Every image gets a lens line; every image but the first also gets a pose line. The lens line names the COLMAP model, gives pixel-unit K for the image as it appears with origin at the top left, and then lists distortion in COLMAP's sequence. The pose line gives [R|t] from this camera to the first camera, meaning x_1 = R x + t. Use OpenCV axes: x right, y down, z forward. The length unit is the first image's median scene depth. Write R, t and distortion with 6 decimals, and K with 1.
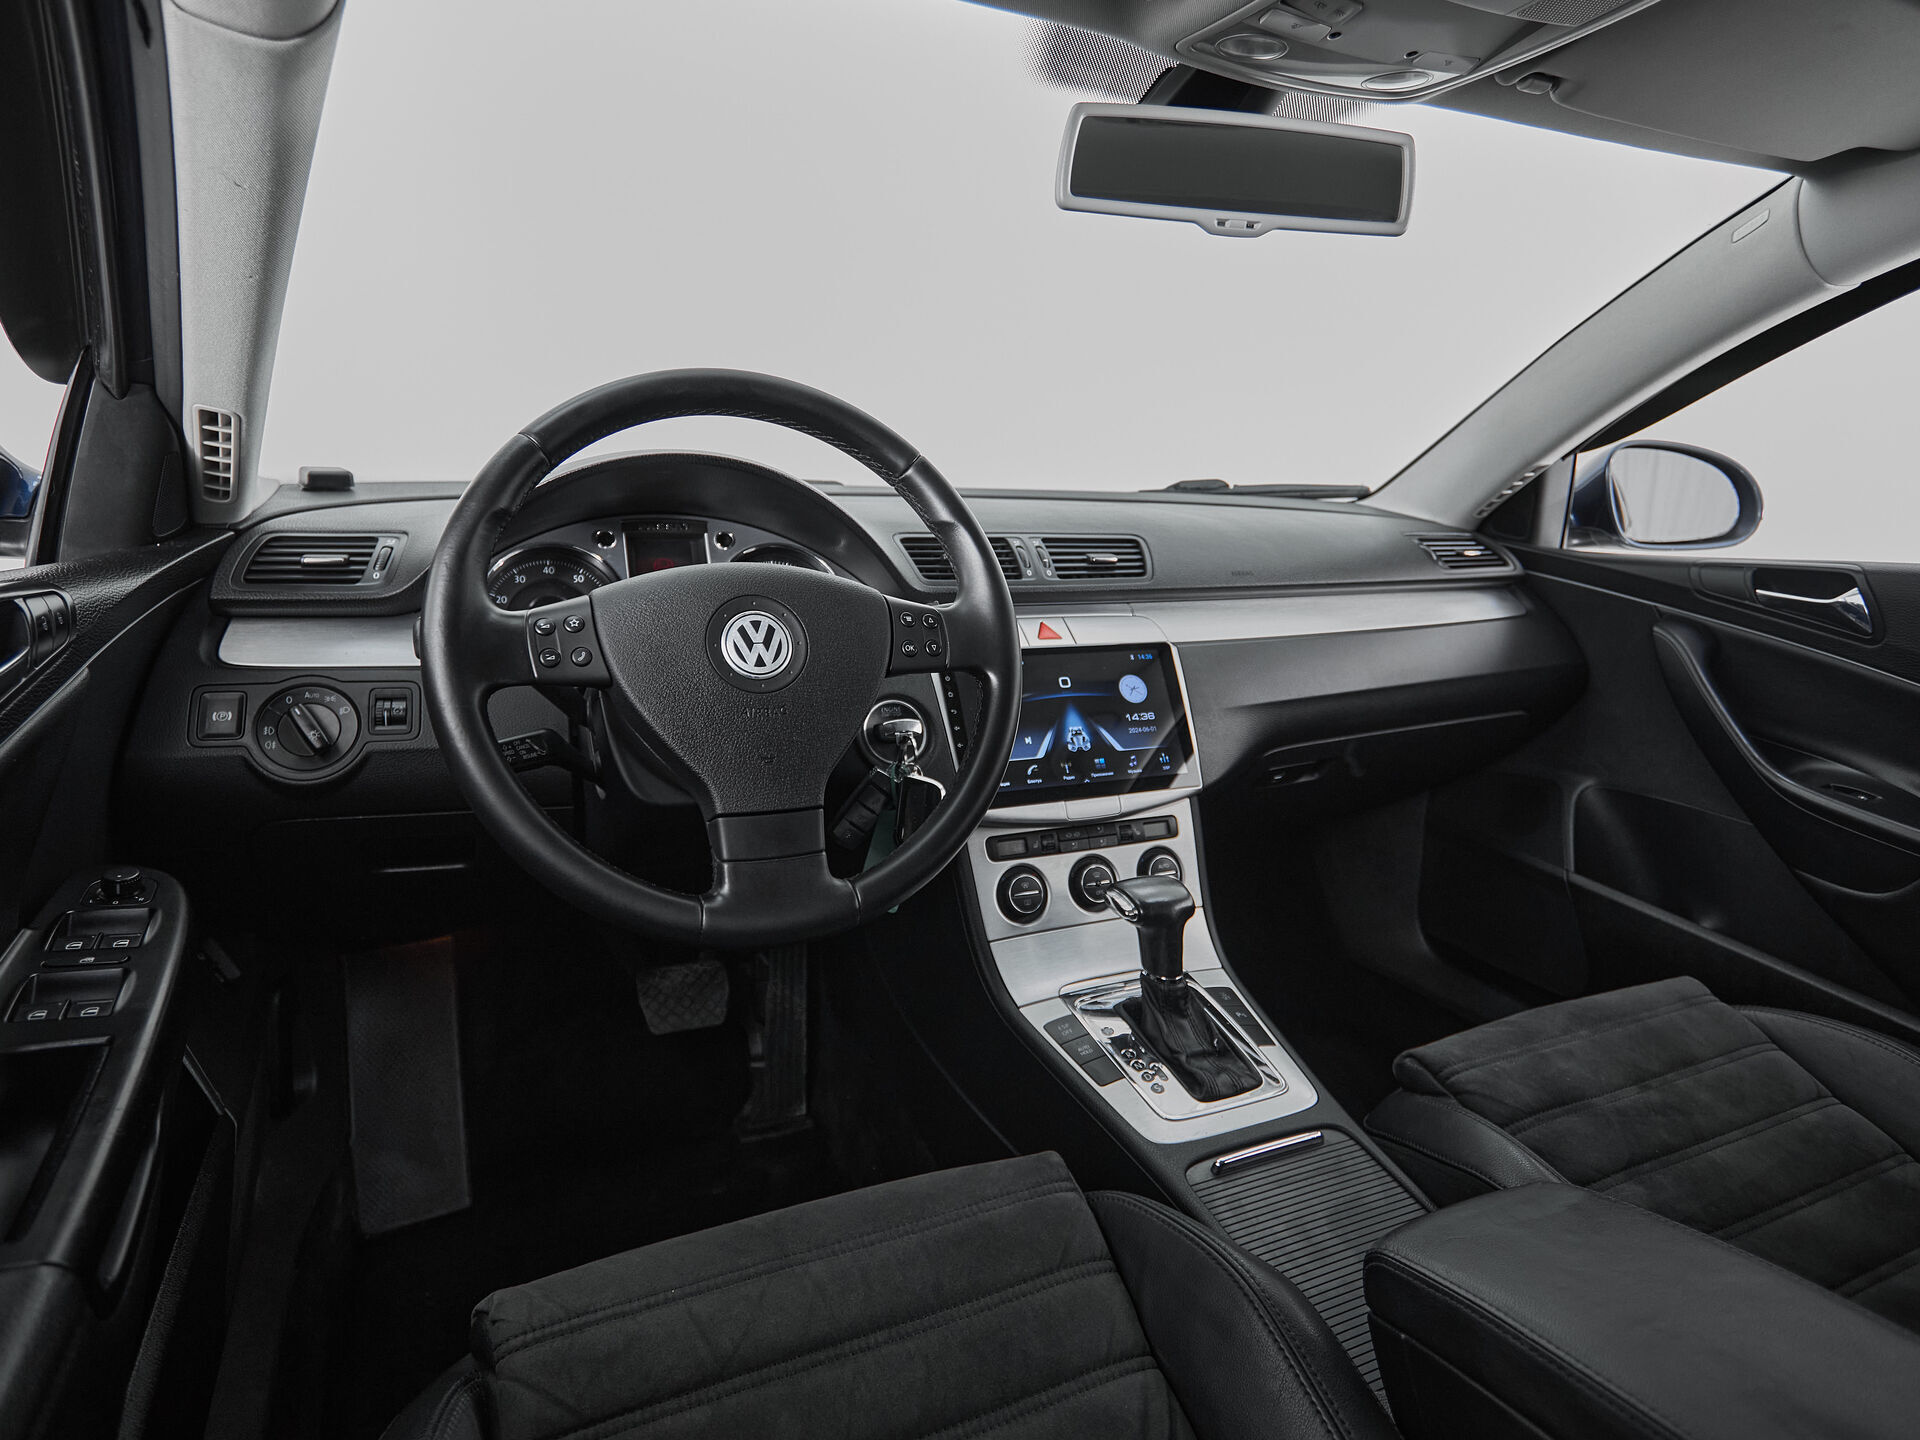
lens RADIAL K [[1102.8, 0, 963.9], [0, 1102.8, 691.7], [0, 0, 1]] dist [-0.012181, 0.002909]
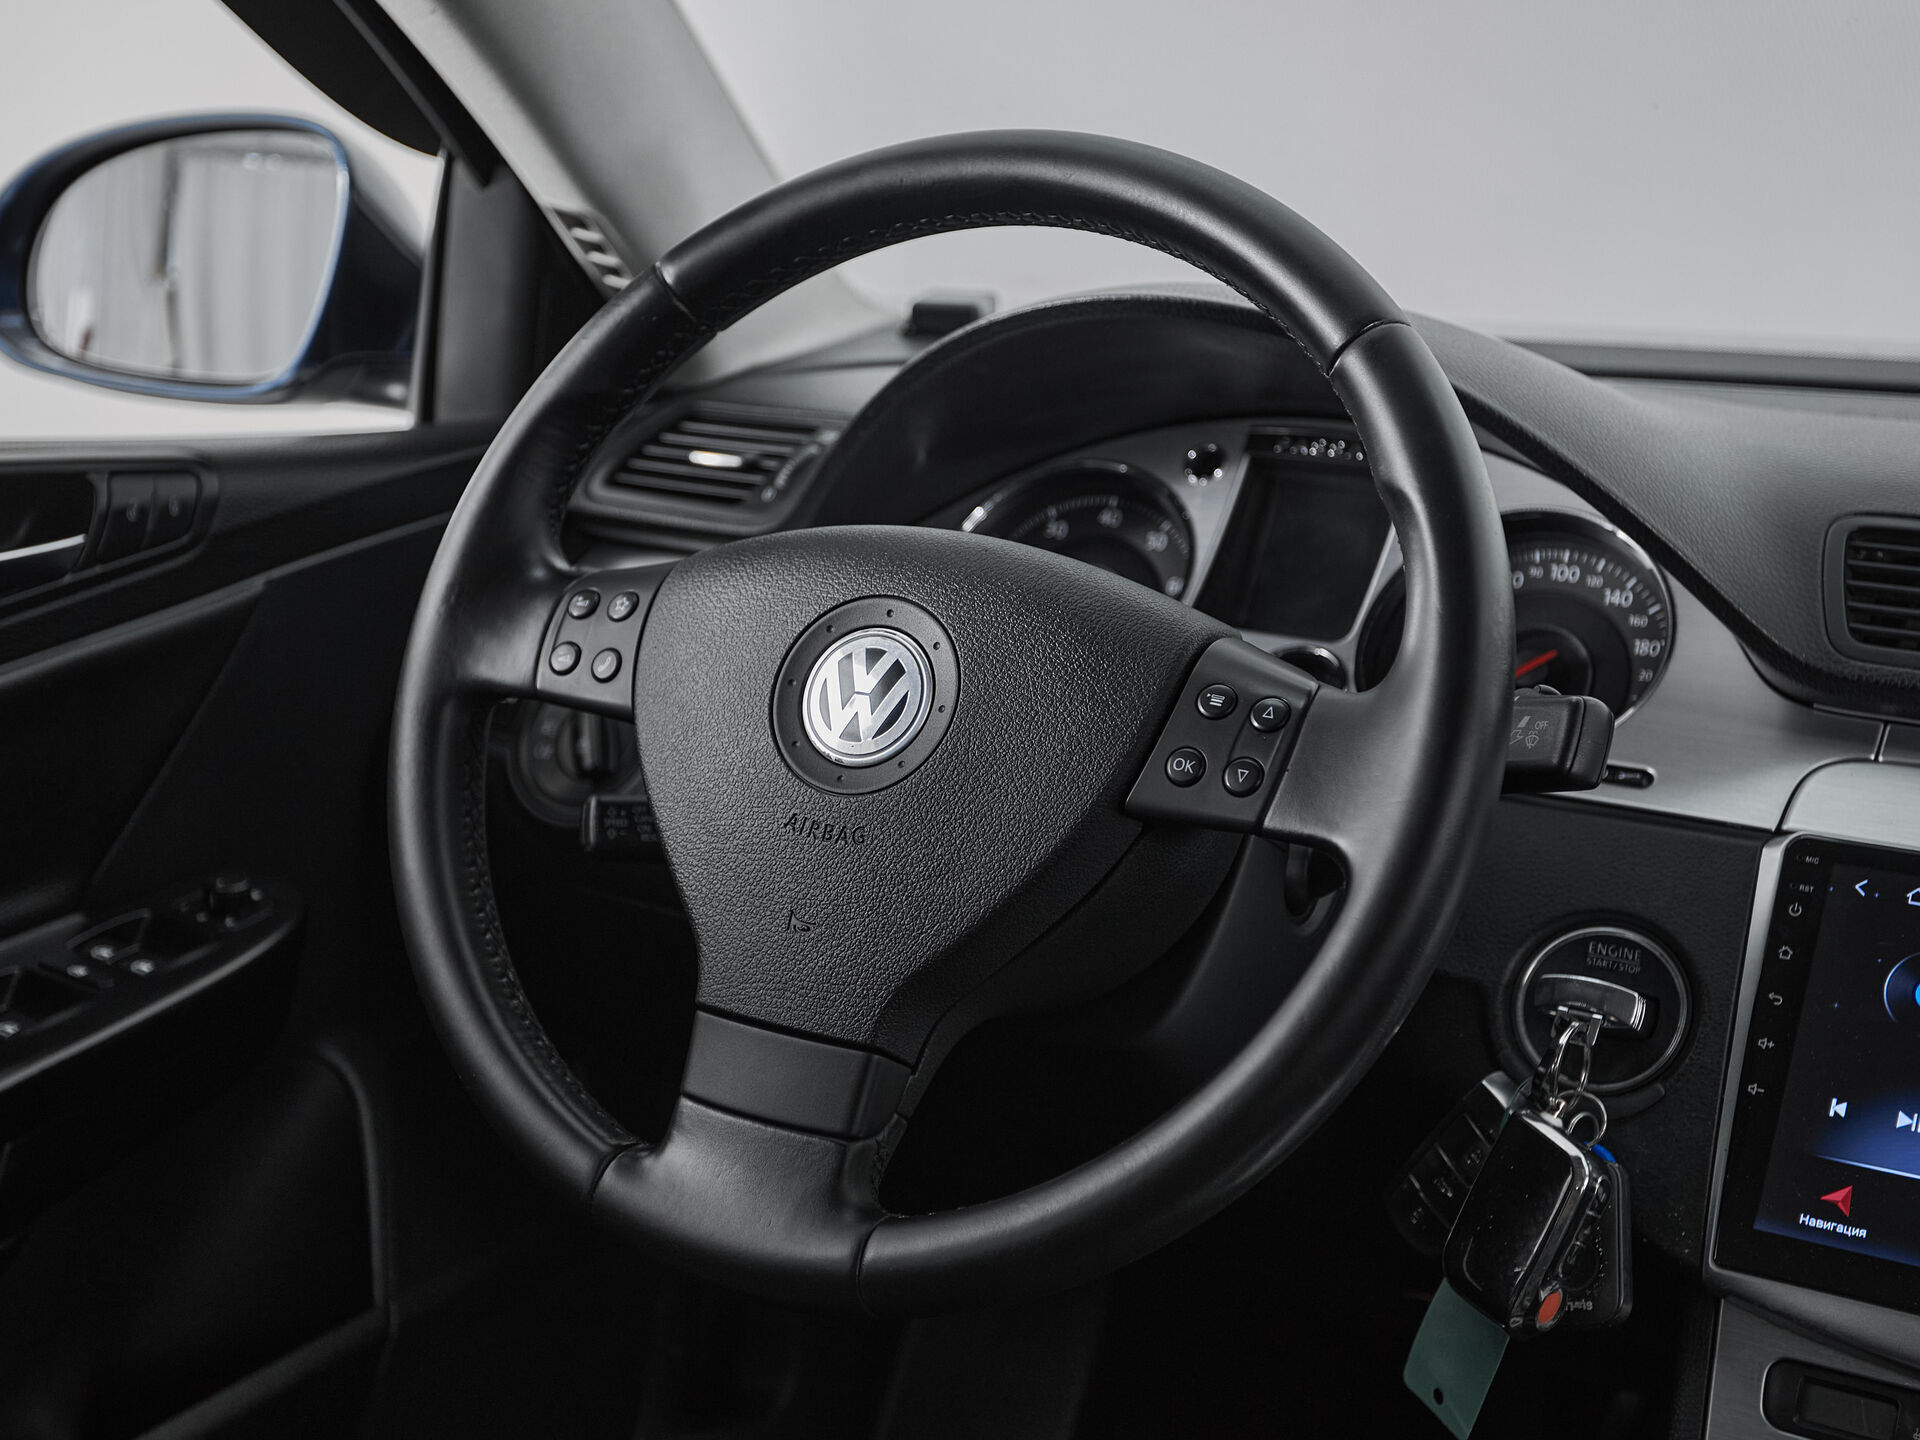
lens RADIAL K [[2783.5, 0, 850.3], [0, 2783.5, 718.6], [0, 0, 1]] dist [0.052807, 0.000000]
pose [[0.554158, 0.154880, -0.817876, 0.578550], [-0.183352, 0.981118, 0.061561, -0.075881], [0.811967, 0.115845, 0.572092, 0.199988]]
